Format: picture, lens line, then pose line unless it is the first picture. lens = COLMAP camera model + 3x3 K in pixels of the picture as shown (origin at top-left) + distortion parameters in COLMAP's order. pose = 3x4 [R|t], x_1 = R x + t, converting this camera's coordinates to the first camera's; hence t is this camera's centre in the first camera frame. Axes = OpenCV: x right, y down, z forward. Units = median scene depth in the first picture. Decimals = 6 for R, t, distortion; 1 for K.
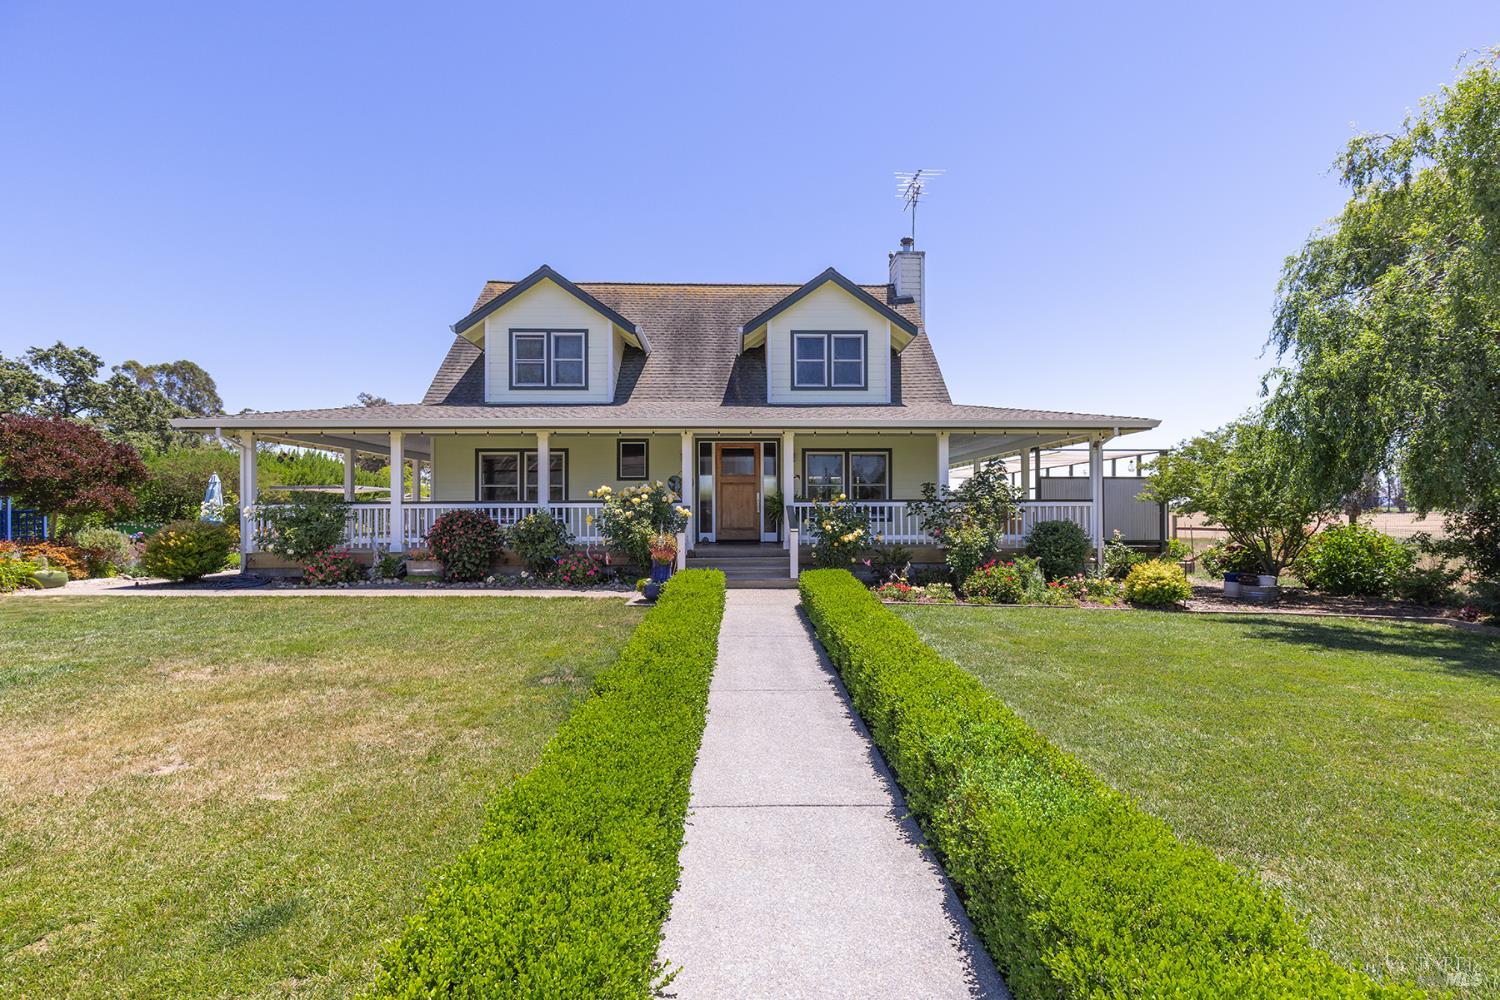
lens RADIAL K [[651.4, 0, 752.9], [0, 651.4, 504.6], [0, 0, 1]] dist [0.002280, 0.000083]
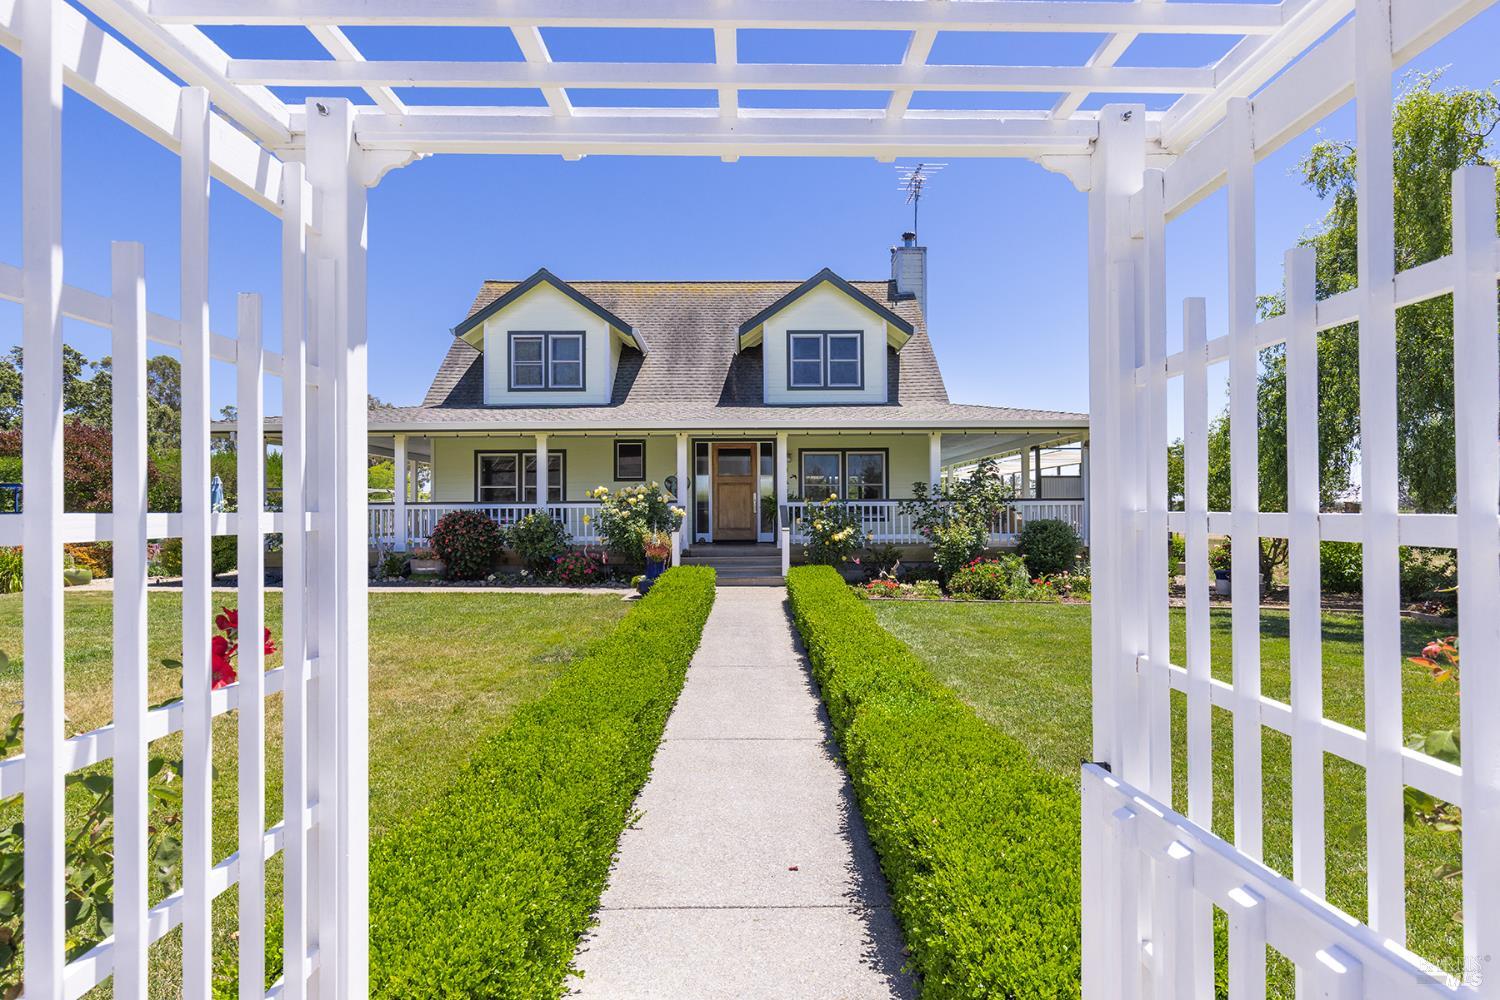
lens RADIAL K [[700.5, 0, 748.8], [0, 700.5, 503.7], [0, 0, 1]] dist [-0.003402, -0.000097]
pose [[0.999800, -0.002757, -0.019828, 0.023735], [0.002690, 0.999991, -0.003385, 0.002495], [0.019837, 0.003331, 0.999798, -0.088842]]
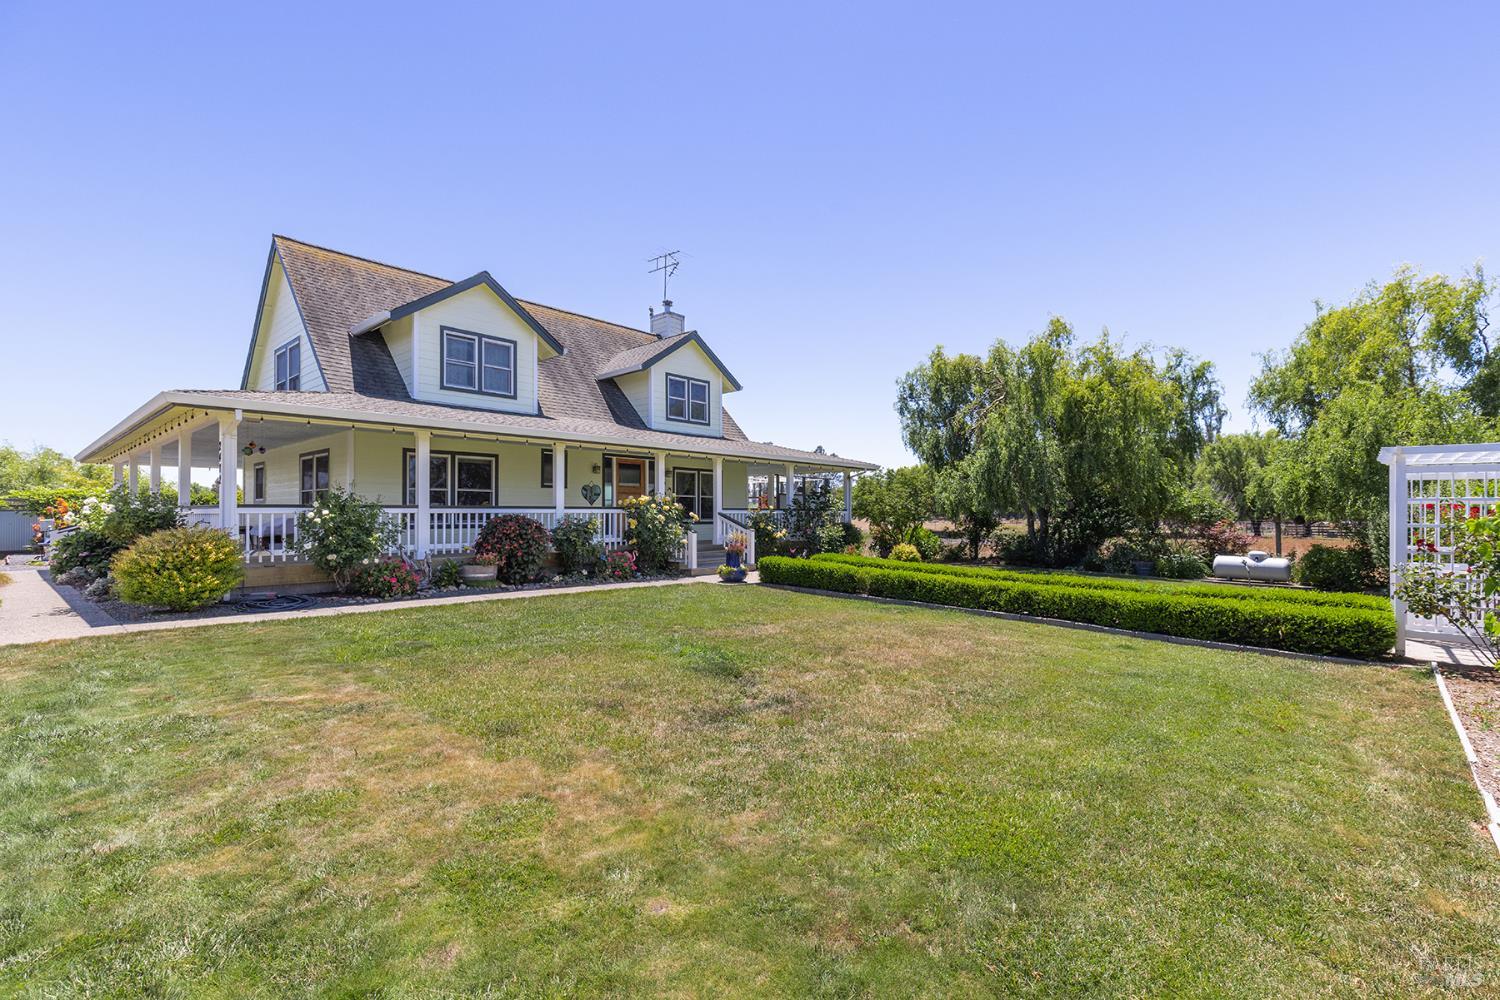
lens RADIAL K [[685.9, 0, 759.8], [0, 685.9, 495.2], [0, 0, 1]] dist [0.000189, -0.000521]
pose [[0.674255, 0.023604, 0.738121, -0.912245], [-0.005689, 0.999625, -0.026770, 0.003350], [-0.738477, 0.013850, 0.674137, -0.022894]]
